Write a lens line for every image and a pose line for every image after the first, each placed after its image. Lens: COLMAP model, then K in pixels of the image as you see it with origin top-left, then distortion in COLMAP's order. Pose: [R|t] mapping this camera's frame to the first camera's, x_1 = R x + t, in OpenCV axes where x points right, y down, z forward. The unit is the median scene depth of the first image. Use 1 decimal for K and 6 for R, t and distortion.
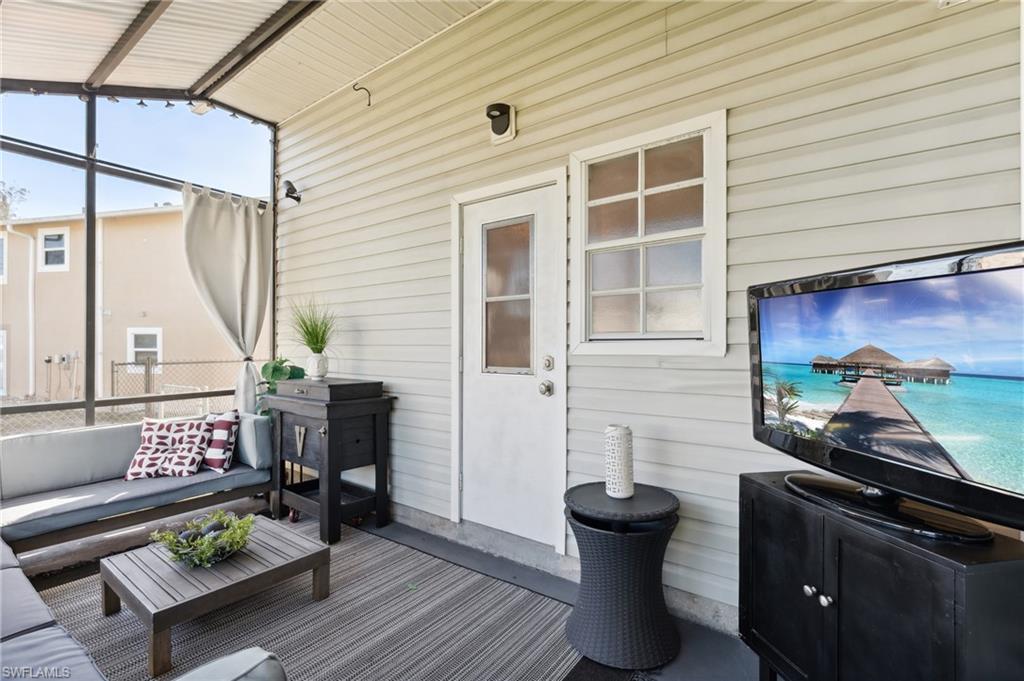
lens RADIAL K [[467.9, 0, 508.4], [0, 467.9, 349.7], [0, 0, 1]] dist [-0.000396, -0.000307]
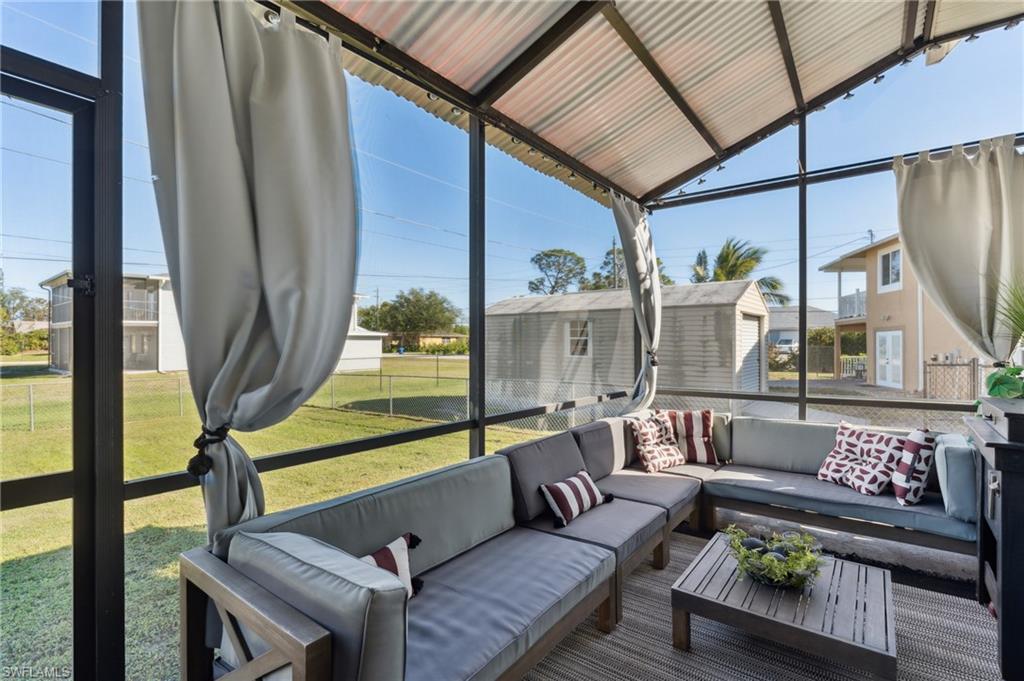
lens RADIAL K [[467.9, 0, 518.6], [0, 467.9, 341.1], [0, 0, 1]] dist [-0.000396, -0.000307]
pose [[-0.004795, -0.010147, -0.999937, 0.193116], [-0.004568, 0.999938, -0.010125, -0.005897], [0.999978, 0.004519, -0.004841, 0.341392]]
